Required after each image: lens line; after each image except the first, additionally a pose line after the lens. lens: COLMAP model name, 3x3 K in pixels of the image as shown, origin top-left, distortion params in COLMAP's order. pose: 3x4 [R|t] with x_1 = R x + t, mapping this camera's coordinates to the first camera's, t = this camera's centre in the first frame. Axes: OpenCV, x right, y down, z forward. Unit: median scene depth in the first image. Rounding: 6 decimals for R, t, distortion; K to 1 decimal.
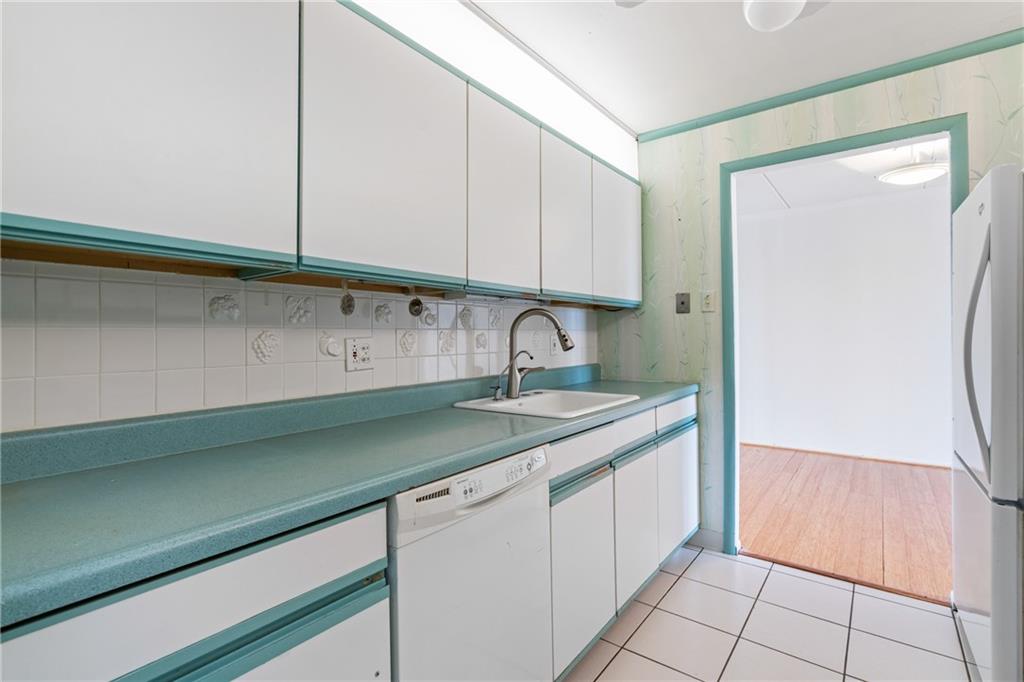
lens RADIAL K [[468.6, 0, 509.4], [0, 468.6, 329.7], [0, 0, 1]] dist [-0.015117, 0.000617]
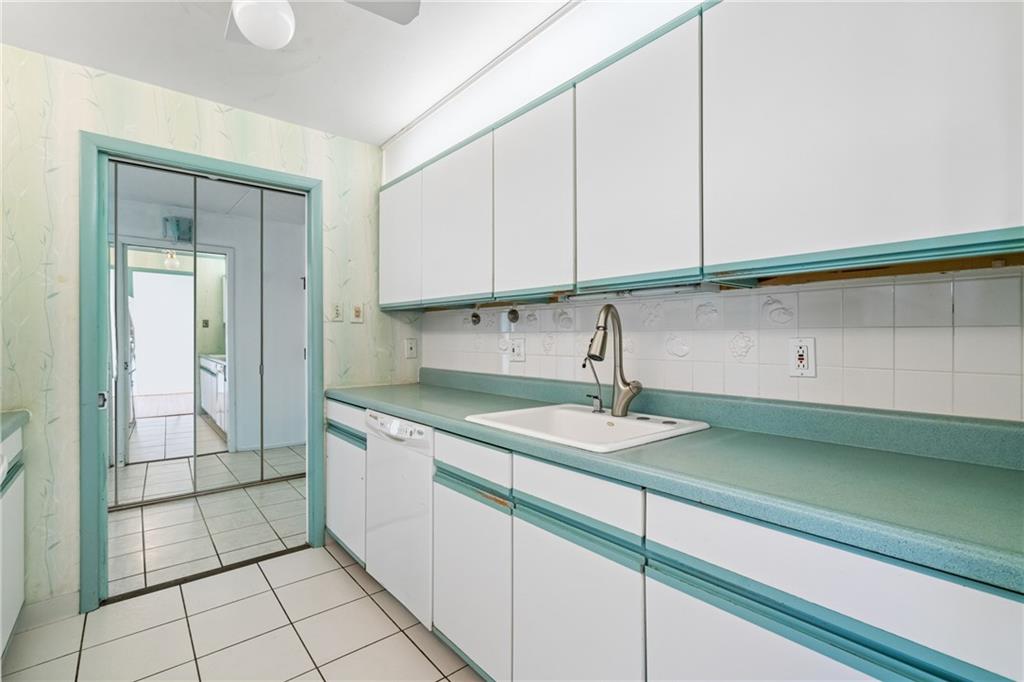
lens RADIAL K [[457.9, 0, 487.7], [0, 457.9, 336.3], [0, 0, 1]] dist [0.000800, -0.000225]
pose [[-0.231095, 0.008433, -0.972895, 0.699944], [0.017058, 0.999844, 0.004615, 0.001124], [0.972782, -0.015529, -0.231202, 0.822636]]
